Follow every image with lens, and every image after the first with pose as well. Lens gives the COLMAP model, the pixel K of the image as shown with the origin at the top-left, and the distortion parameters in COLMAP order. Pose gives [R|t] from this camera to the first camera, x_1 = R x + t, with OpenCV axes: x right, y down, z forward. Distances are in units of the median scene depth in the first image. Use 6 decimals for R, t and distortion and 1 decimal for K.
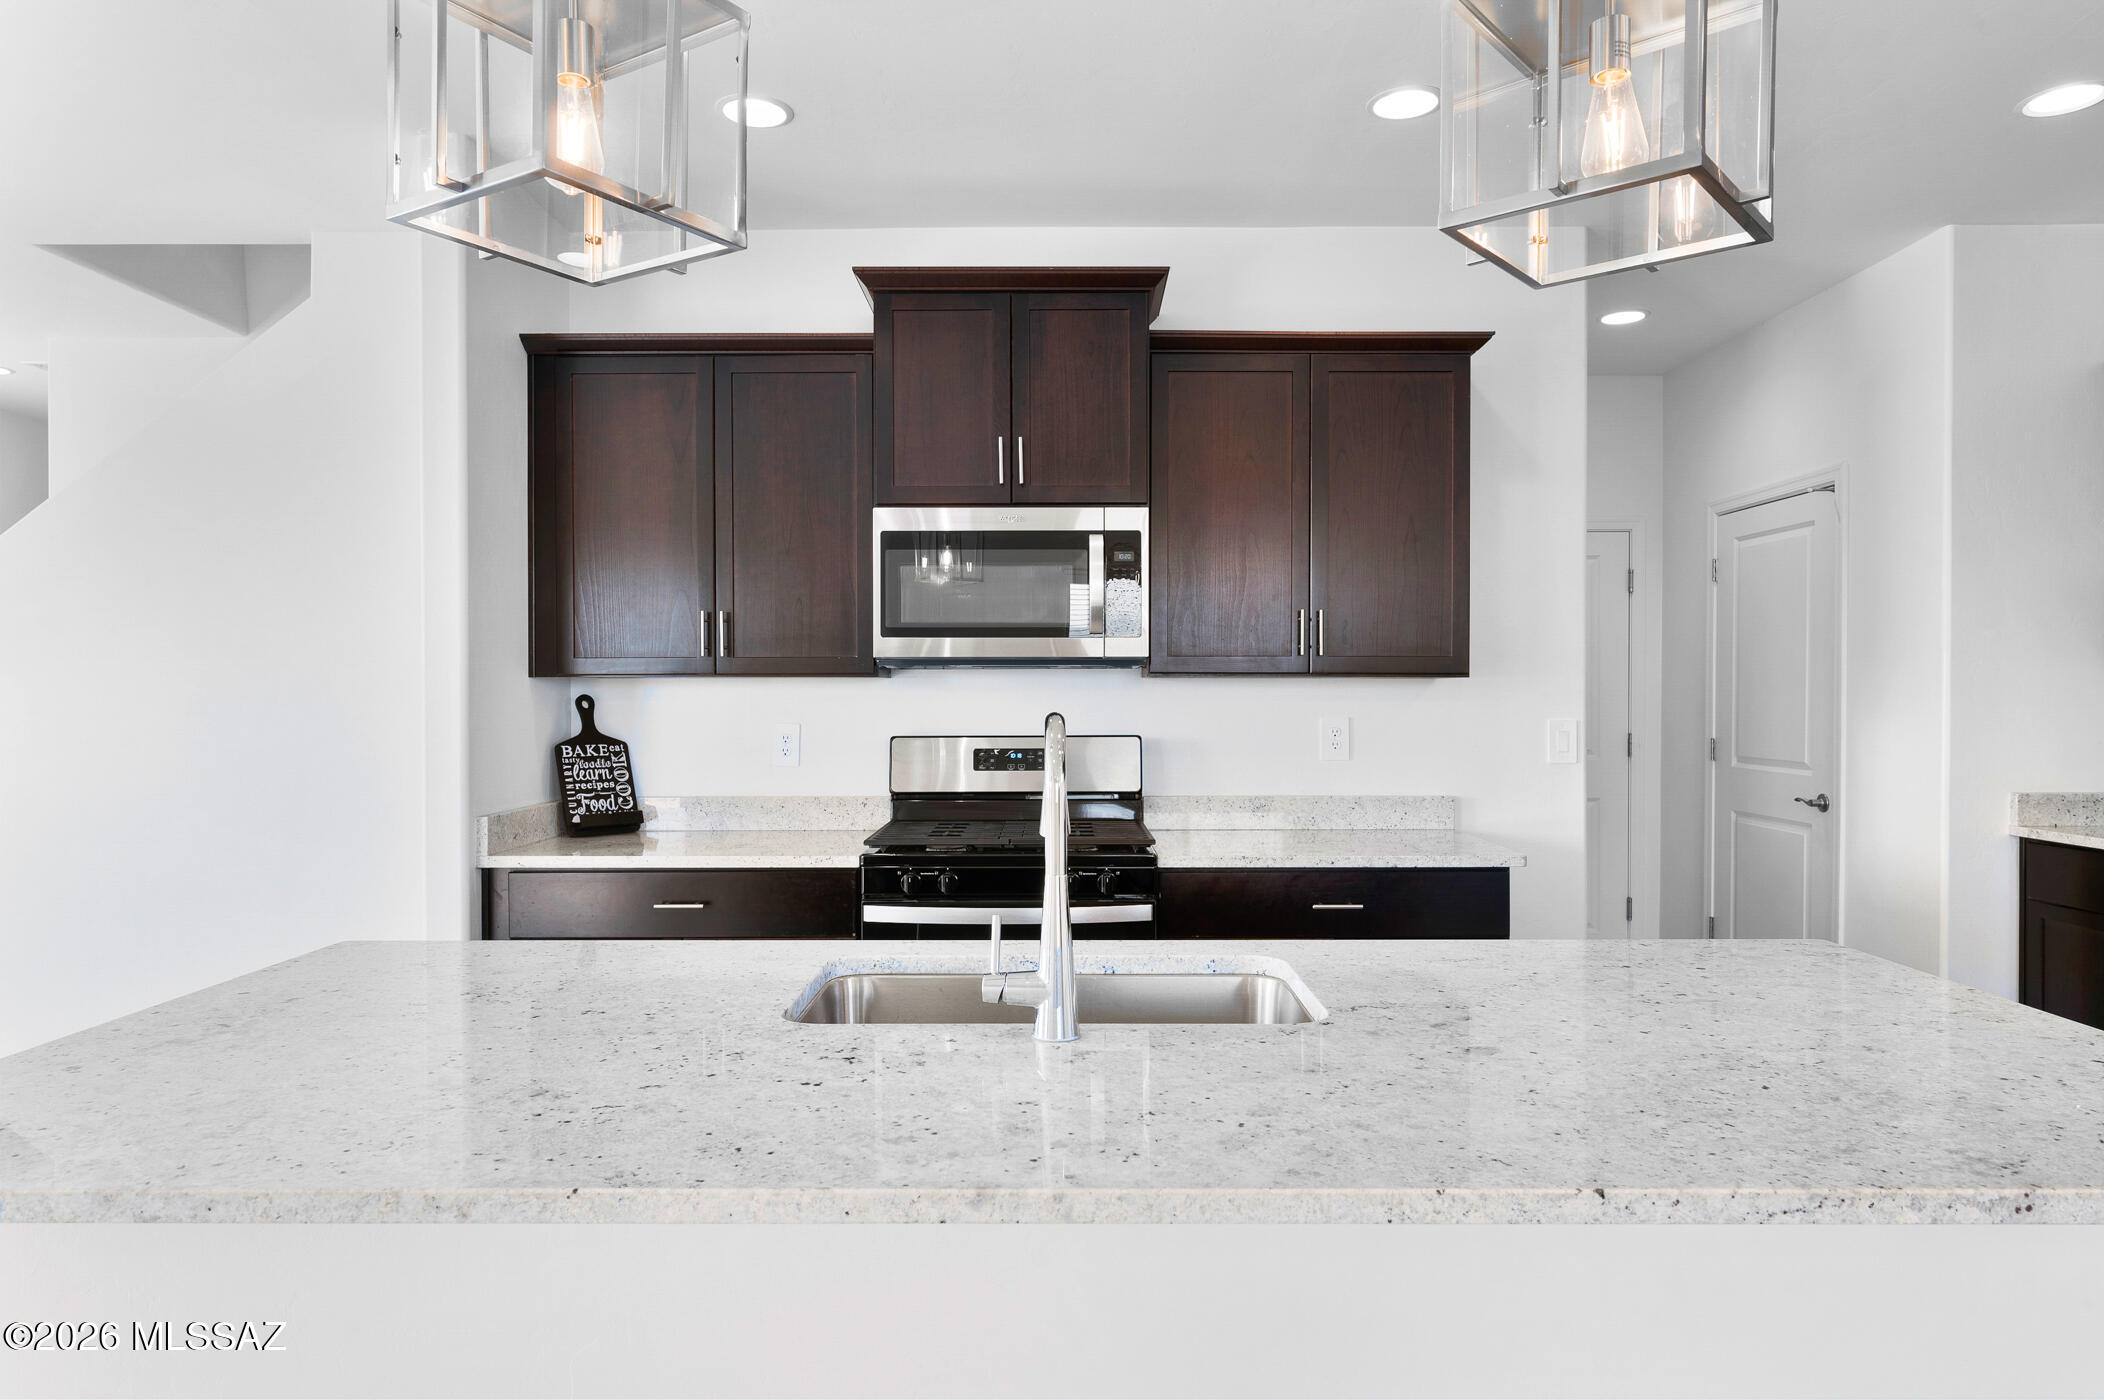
lens RADIAL K [[1268.2, 0, 1040.4], [0, 1268.2, 717.3], [0, 0, 1]] dist [-0.000392, -0.000771]
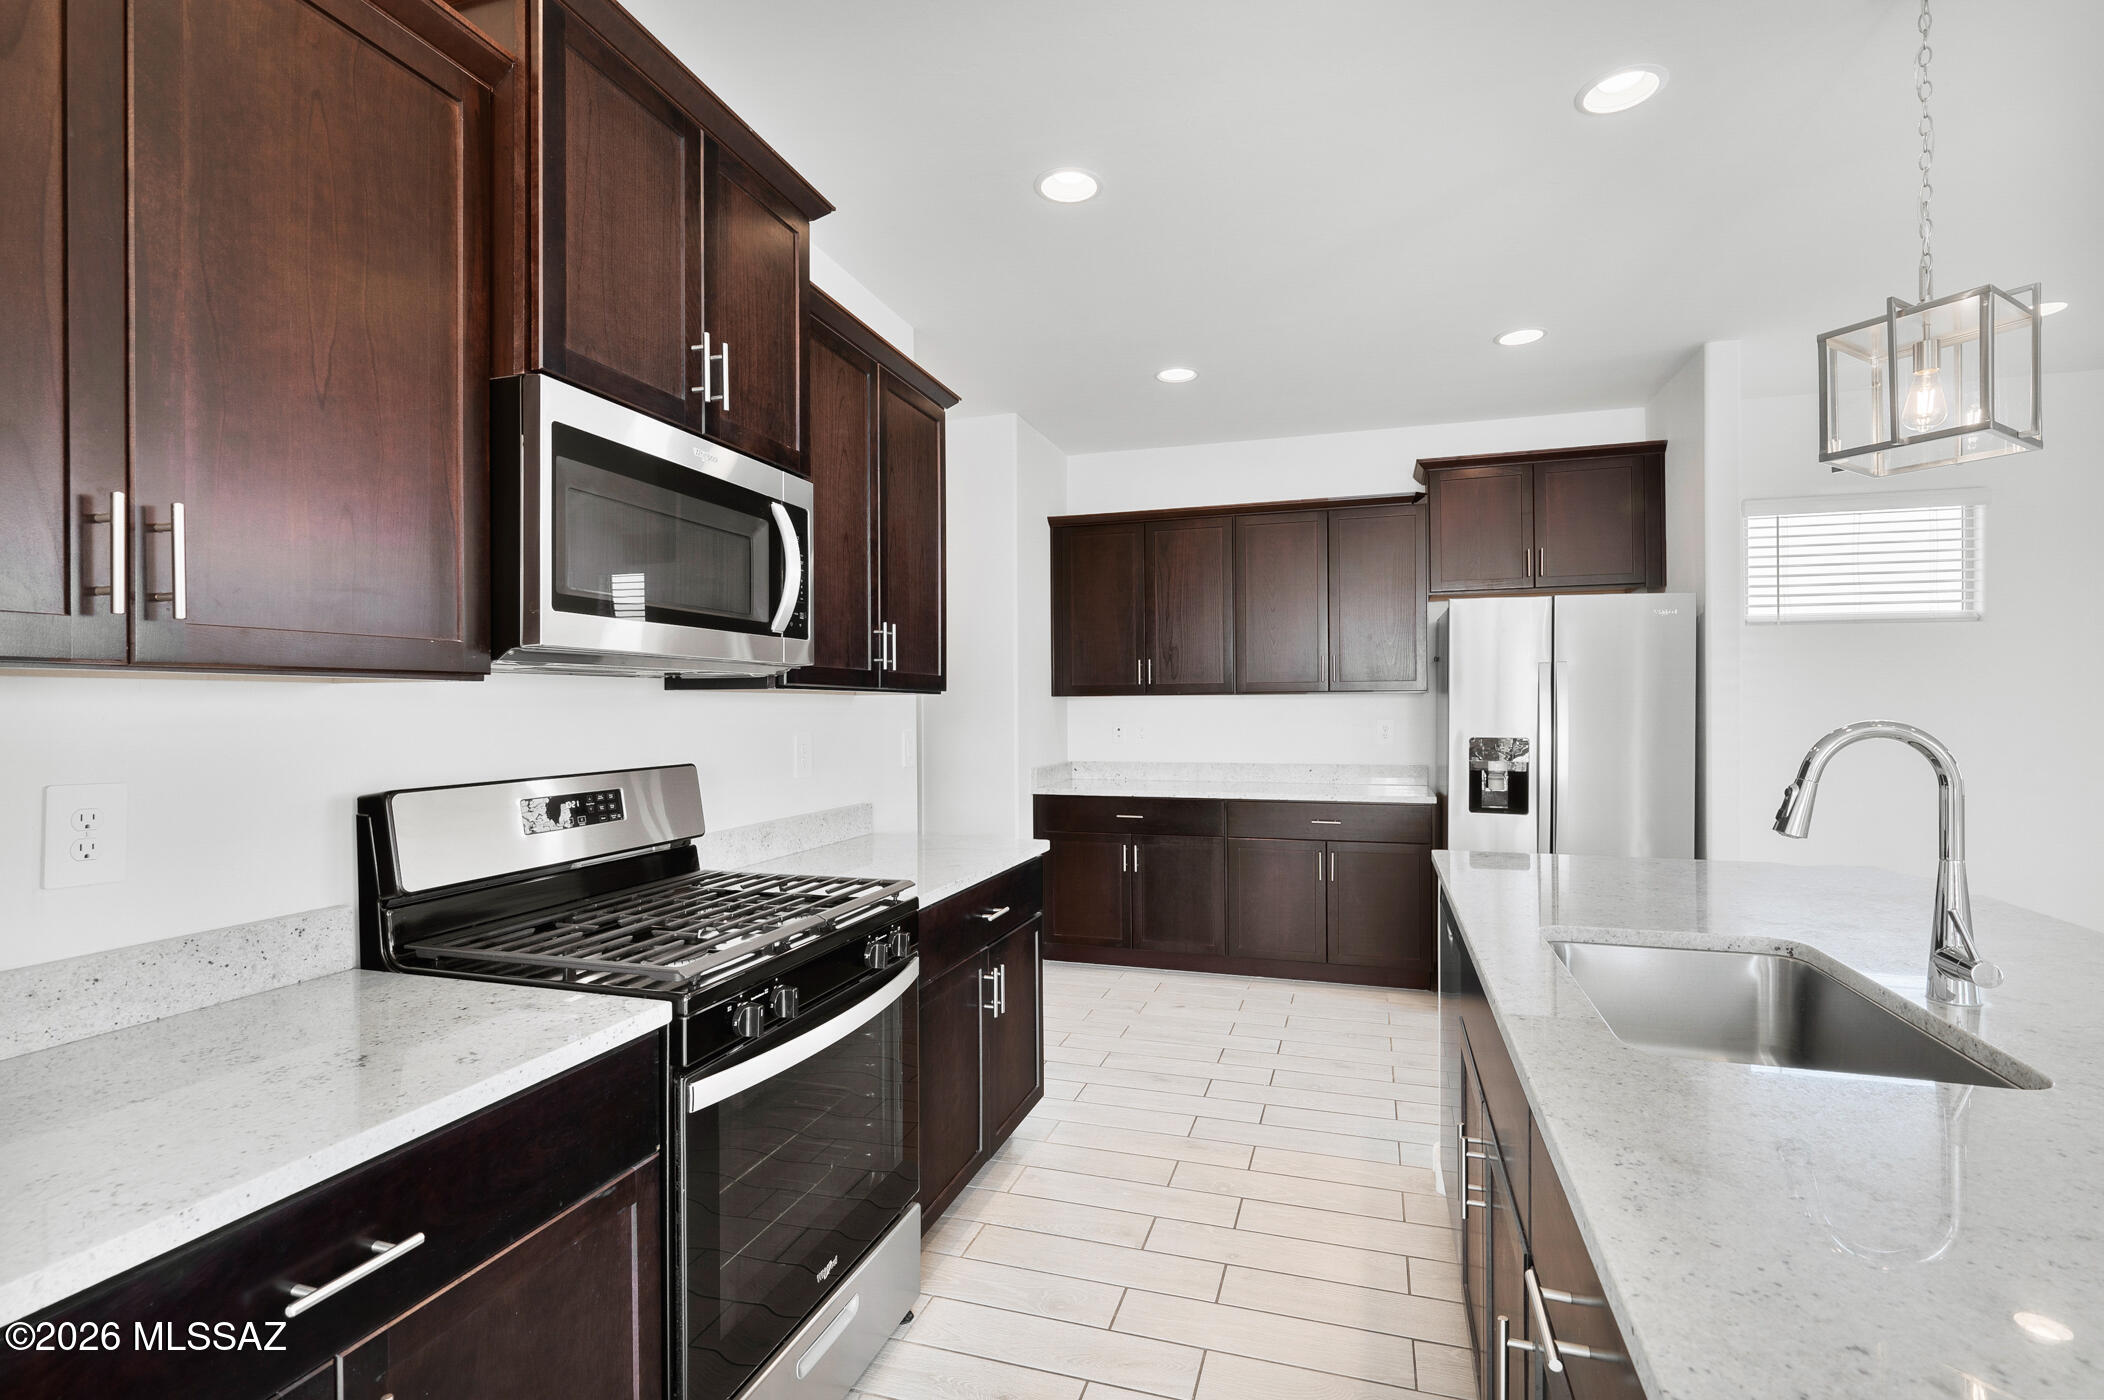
lens RADIAL K [[960.1, 0, 1063.9], [0, 960.1, 704.0], [0, 0, 1]] dist [0.001929, 0.000628]
pose [[0.299727, 0.001456, 0.954024, -0.431306], [0.024455, 0.999659, -0.009209, -0.011384], [-0.953711, 0.026091, 0.299589, 0.617039]]
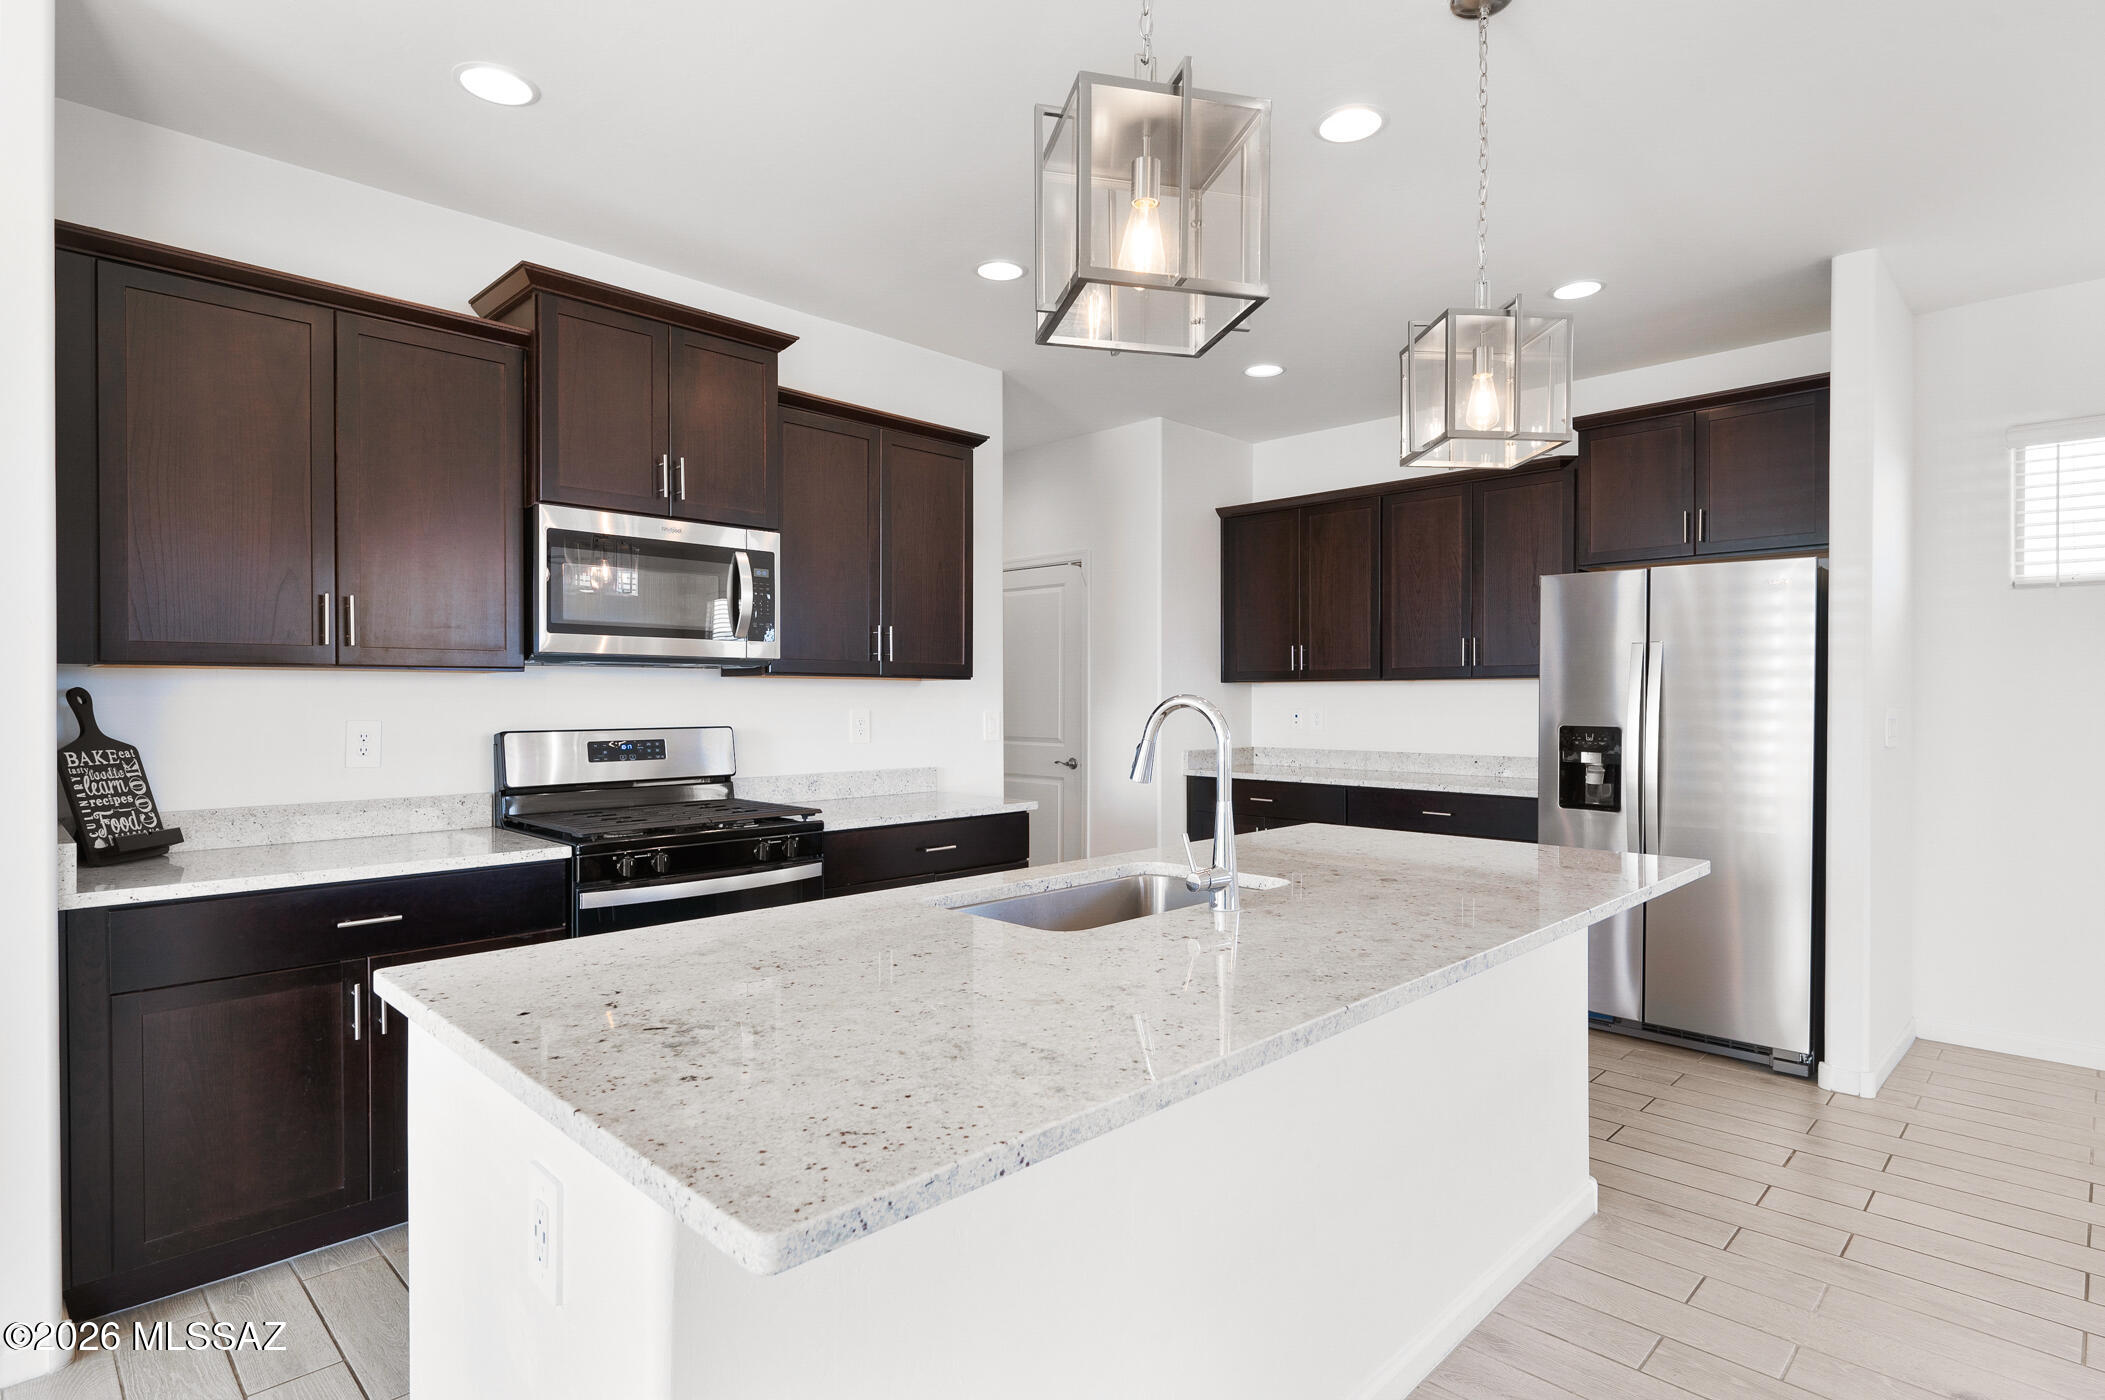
lens RADIAL K [[1072.6, 0, 1054.3], [0, 1072.6, 707.3], [0, 0, 1]] dist [0.004070, 0.000185]
pose [[0.703195, -0.005418, 0.710977, -0.421773], [0.014170, 0.999879, -0.006395, 0.007658], [-0.710856, 0.014571, 0.703186, 0.101429]]
